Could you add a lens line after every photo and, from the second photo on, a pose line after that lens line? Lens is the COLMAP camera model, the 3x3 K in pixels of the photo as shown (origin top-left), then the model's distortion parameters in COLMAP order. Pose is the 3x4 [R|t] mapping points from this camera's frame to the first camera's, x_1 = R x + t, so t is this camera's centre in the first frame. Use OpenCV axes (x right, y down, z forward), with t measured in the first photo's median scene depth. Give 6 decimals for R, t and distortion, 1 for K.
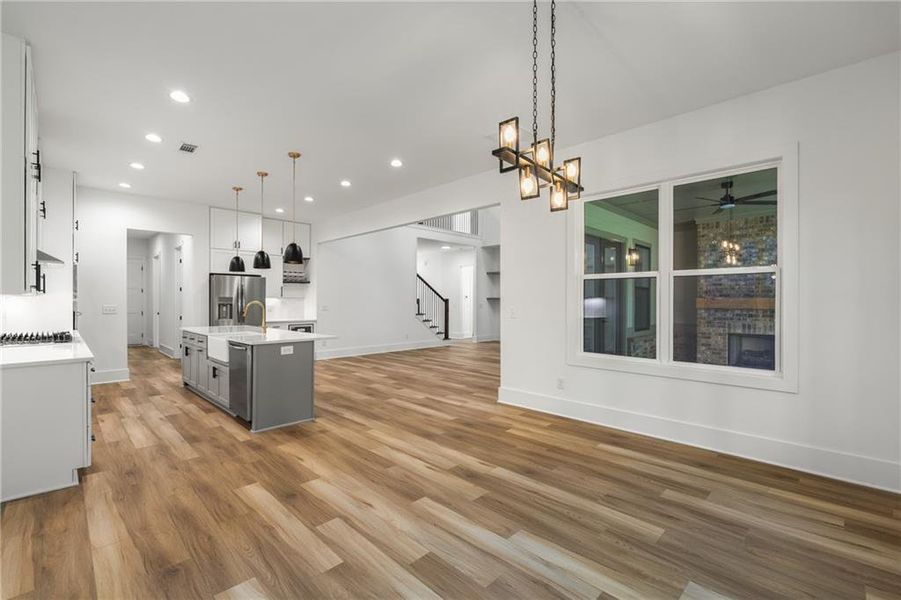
lens RADIAL K [[383.4, 0, 450.5], [0, 383.4, 300.0], [0, 0, 1]] dist [-0.000149, -0.000088]
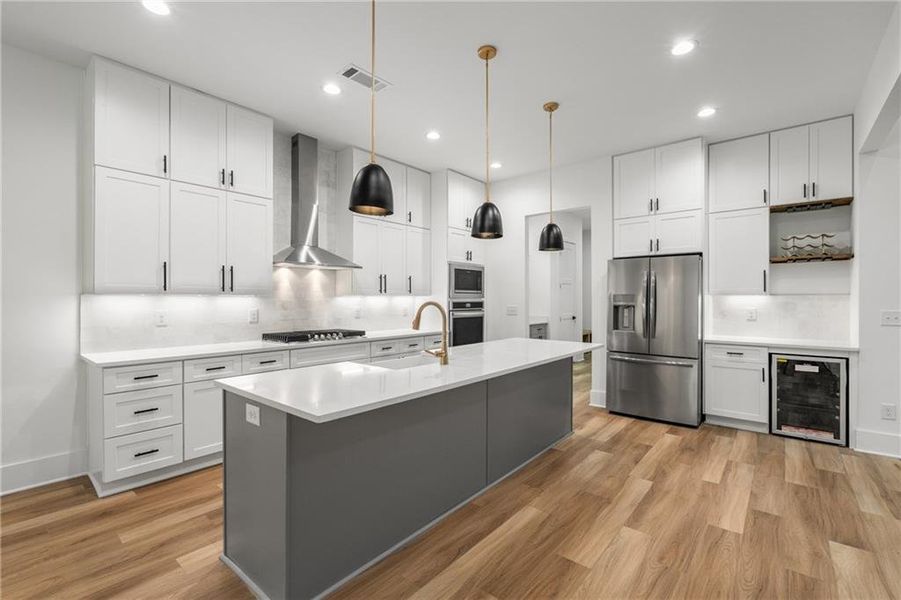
lens RADIAL K [[397.7, 0, 450.5], [0, 397.7, 300.0], [0, 0, 1]] dist [-0.008102, -0.000265]
pose [[0.084012, -0.002698, -0.996461, 0.036789], [0.001397, 0.999996, -0.002590, 0.003873], [0.996464, -0.001175, 0.084015, 1.151995]]
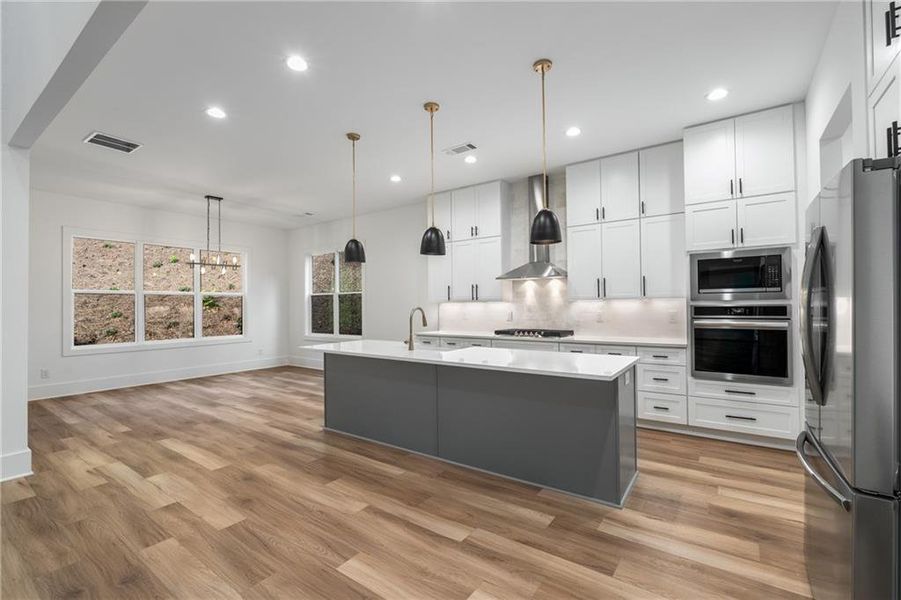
lens RADIAL K [[397.7, 0, 450.5], [0, 397.7, 300.0], [0, 0, 1]] dist [-0.008102, -0.000265]
pose [[-0.987964, 0.003678, -0.154641, -0.528544], [0.006110, 0.999865, -0.015252, 0.003226], [0.154564, -0.016013, -0.987853, 2.090936]]
